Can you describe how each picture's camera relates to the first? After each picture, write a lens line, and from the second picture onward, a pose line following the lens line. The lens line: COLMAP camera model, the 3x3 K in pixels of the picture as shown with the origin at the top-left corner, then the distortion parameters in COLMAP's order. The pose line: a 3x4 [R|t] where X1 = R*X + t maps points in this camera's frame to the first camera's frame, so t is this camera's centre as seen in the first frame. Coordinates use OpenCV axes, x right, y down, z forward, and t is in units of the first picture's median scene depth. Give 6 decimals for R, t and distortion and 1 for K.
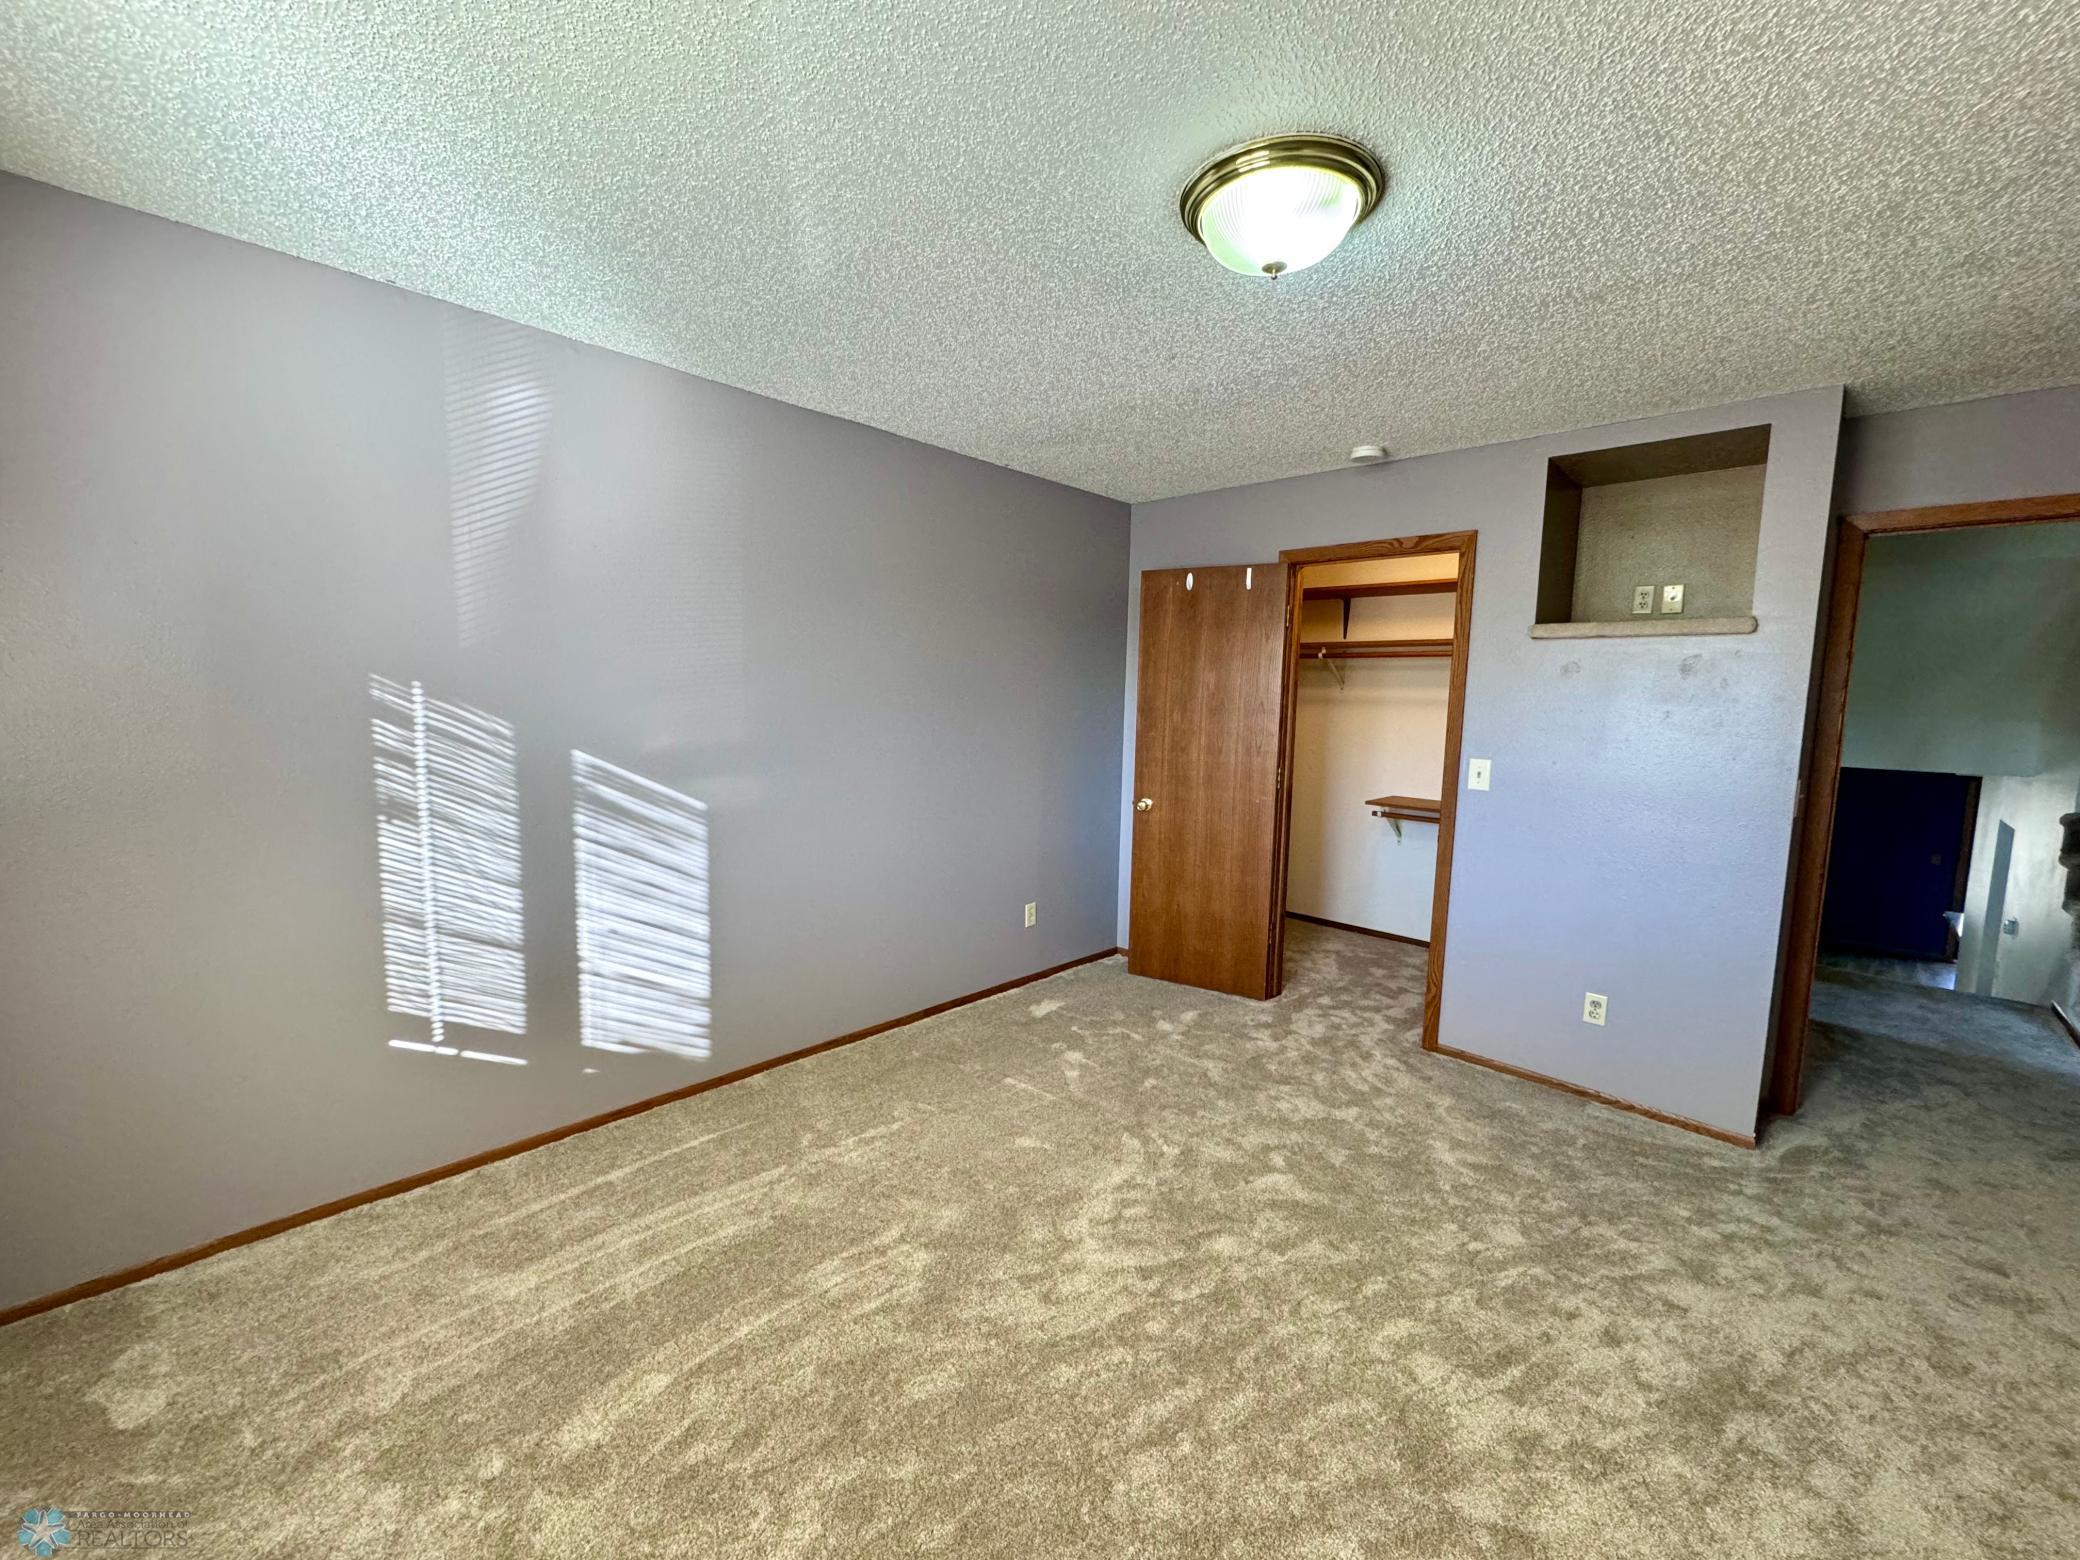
lens RADIAL K [[829.3, 0, 1037.0], [0, 829.3, 779.6], [0, 0, 1]] dist [0.001791, 0.000077]
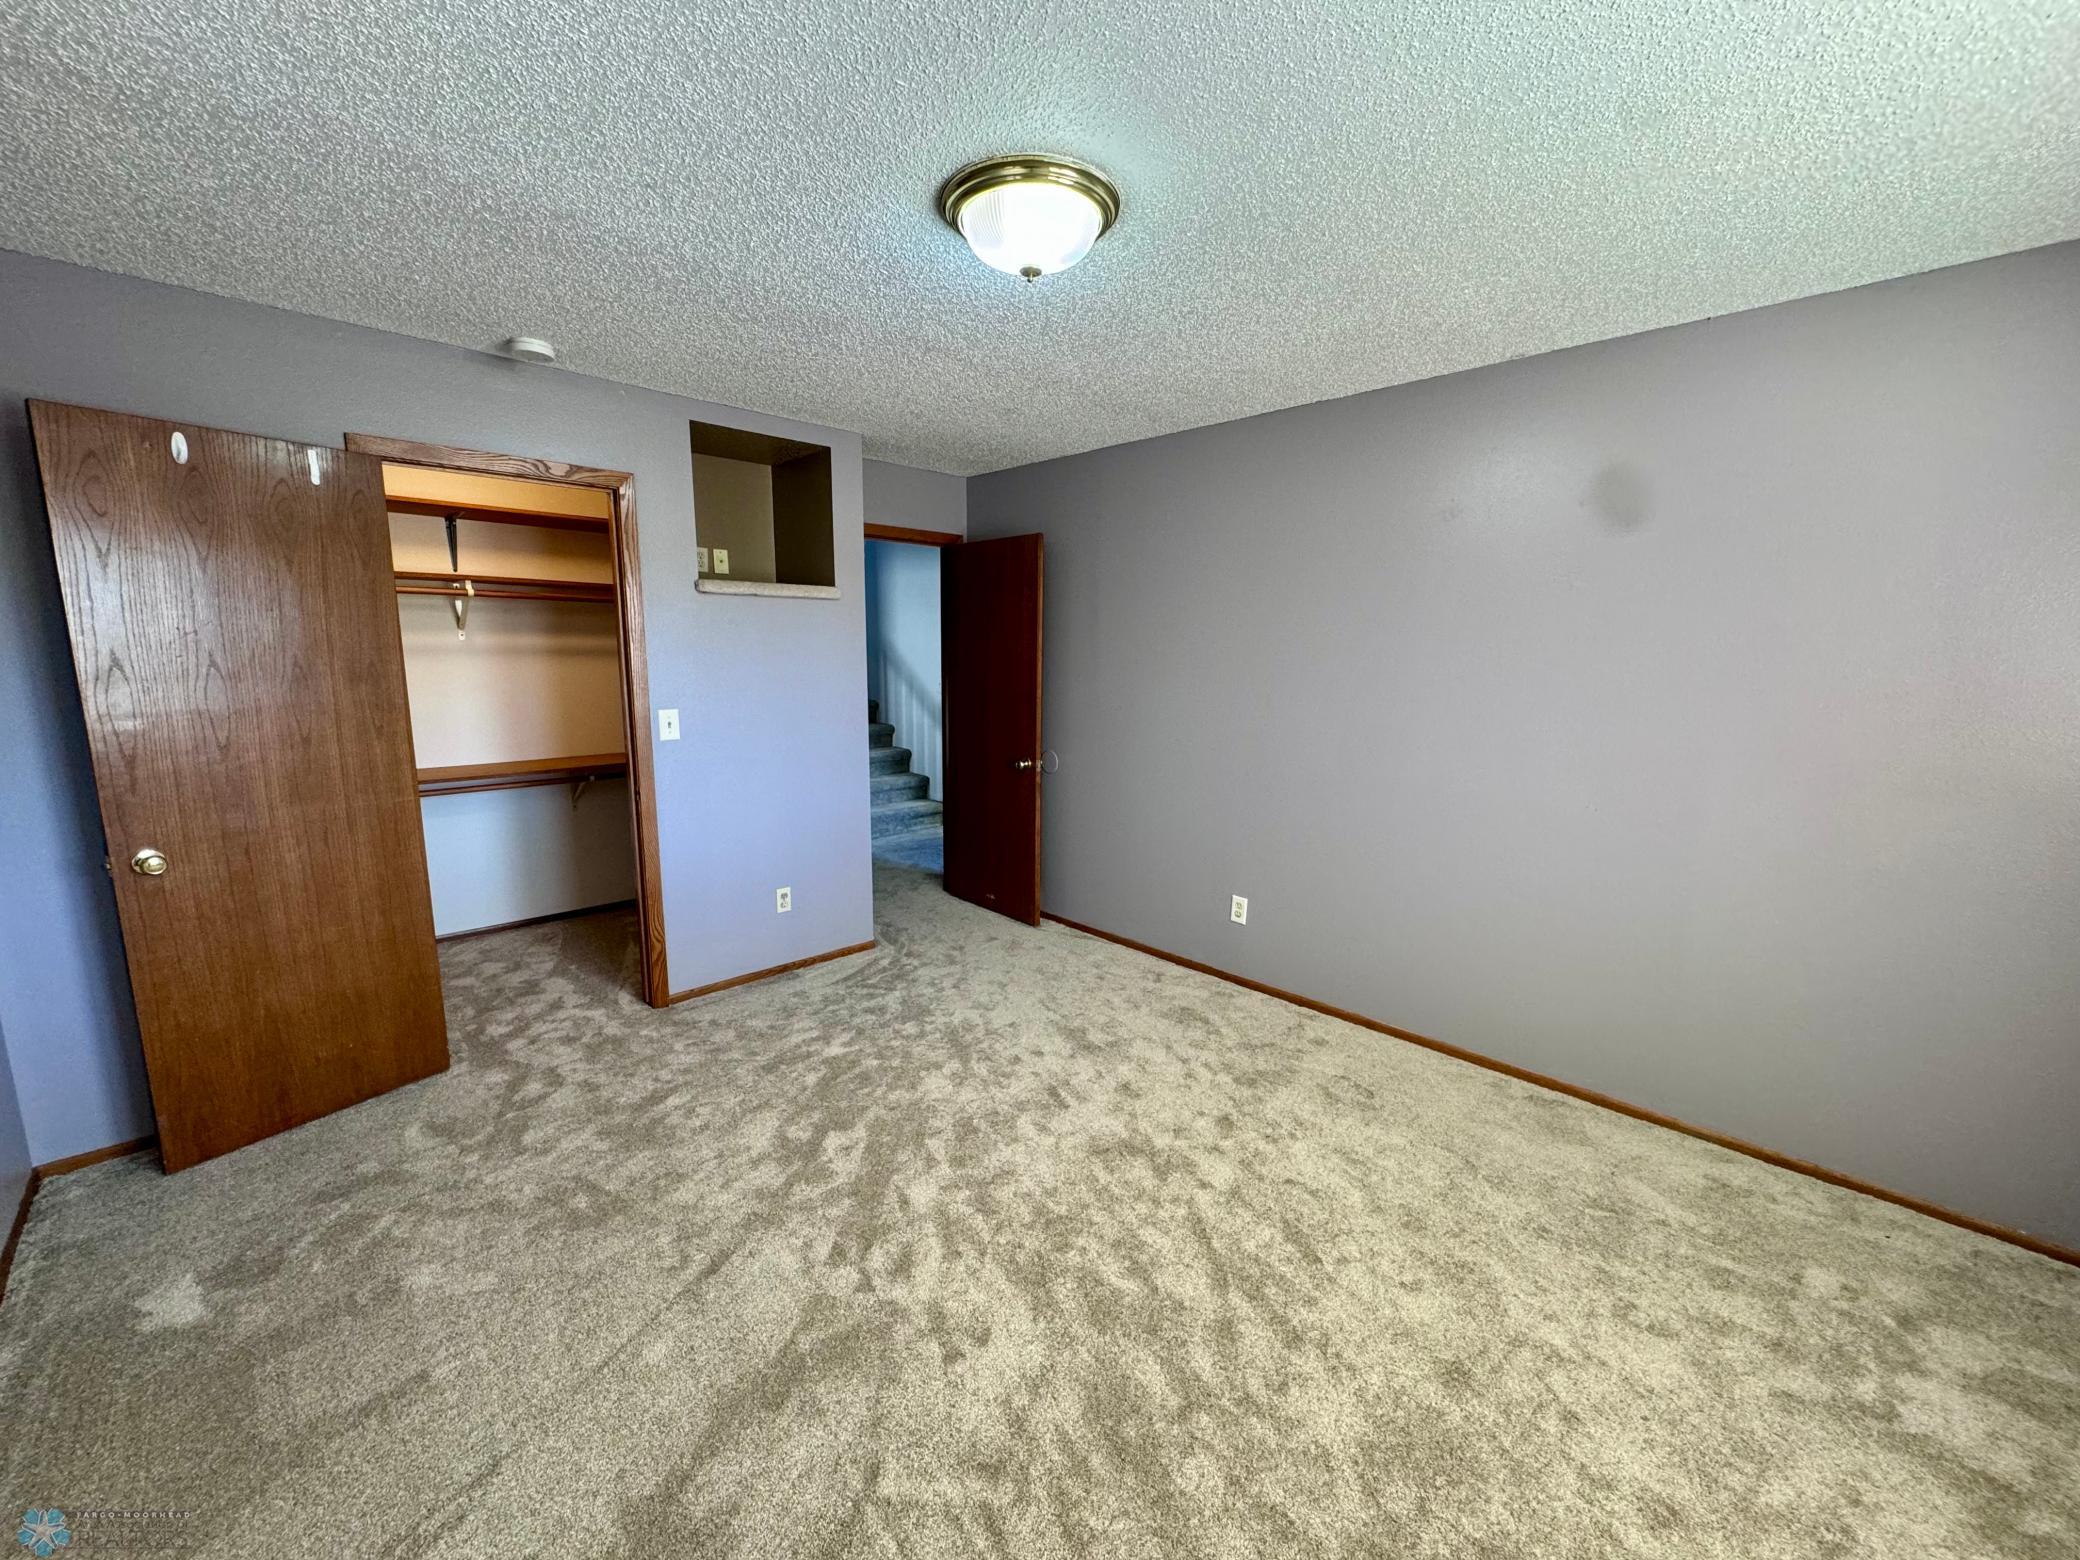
lens RADIAL K [[829.3, 0, 1036.9], [0, 829.3, 779.9], [0, 0, 1]] dist [0.001791, 0.000077]
pose [[0.033495, -0.183598, 0.982431, -0.498627], [0.095838, 0.979042, 0.179697, -0.085605], [-0.994833, 0.088135, 0.050388, 0.546817]]
